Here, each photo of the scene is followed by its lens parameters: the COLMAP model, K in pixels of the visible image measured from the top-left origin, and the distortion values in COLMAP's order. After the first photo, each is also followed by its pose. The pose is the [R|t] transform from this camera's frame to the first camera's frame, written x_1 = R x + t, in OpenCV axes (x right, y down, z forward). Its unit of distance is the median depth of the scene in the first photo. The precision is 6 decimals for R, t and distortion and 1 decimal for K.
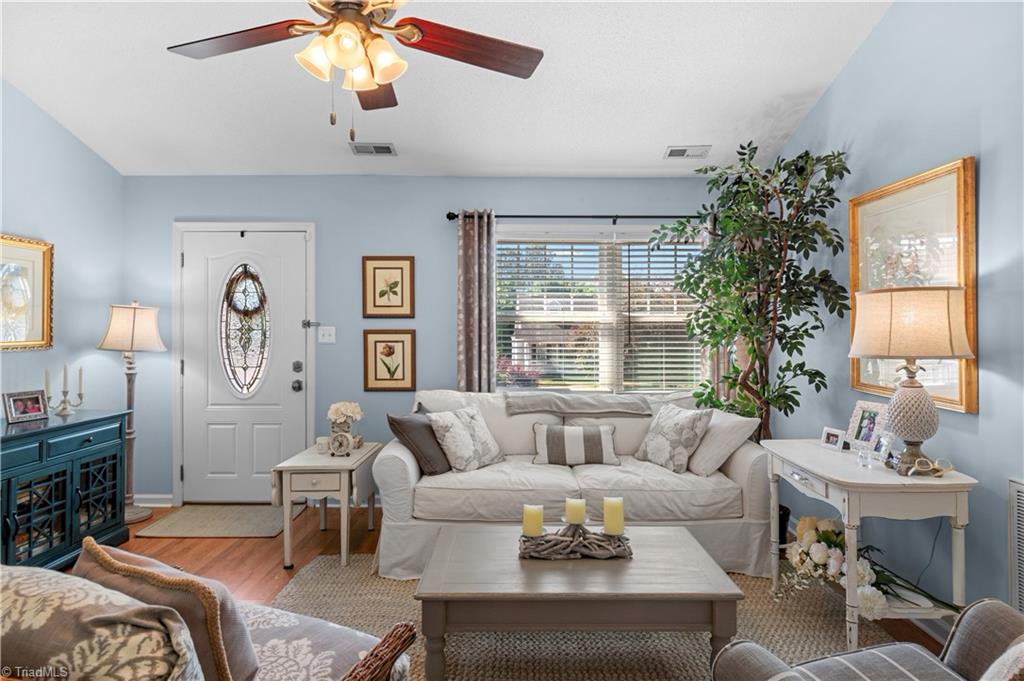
lens RADIAL K [[560.4, 0, 517.2], [0, 560.4, 333.2], [0, 0, 1]] dist [0.001194, 0.004003]
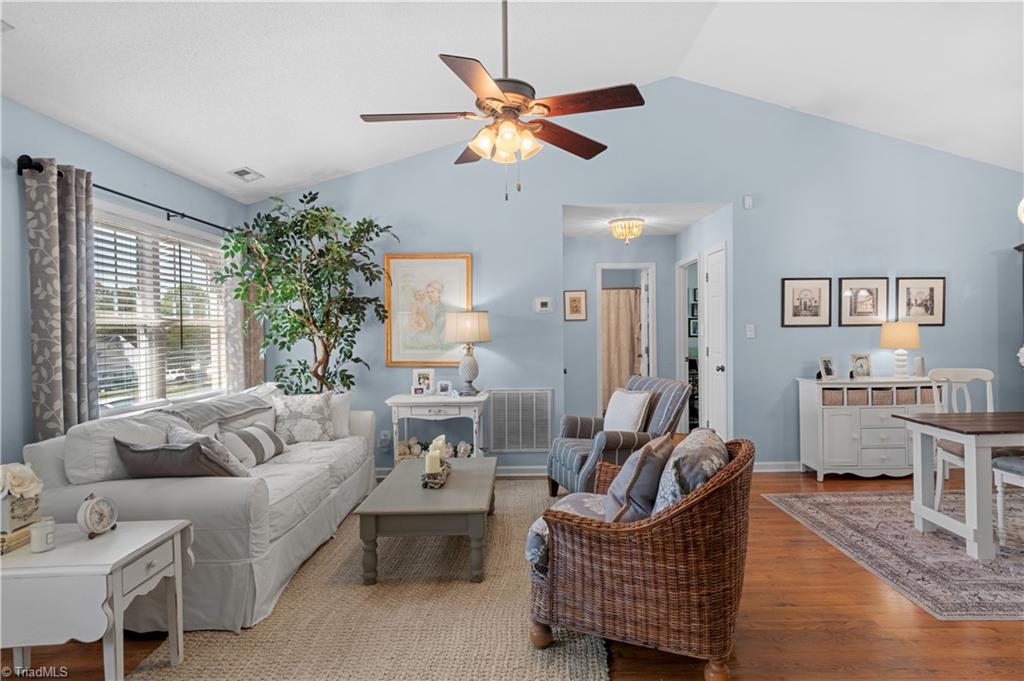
lens RADIAL K [[560.4, 0, 521.4], [0, 560.4, 335.7], [0, 0, 1]] dist [0.001194, 0.004003]
pose [[-0.002133, -0.015936, 0.999871, -0.822996], [0.013876, 0.999776, 0.015964, -0.008725], [-0.999901, 0.013908, -0.001911, 0.447759]]
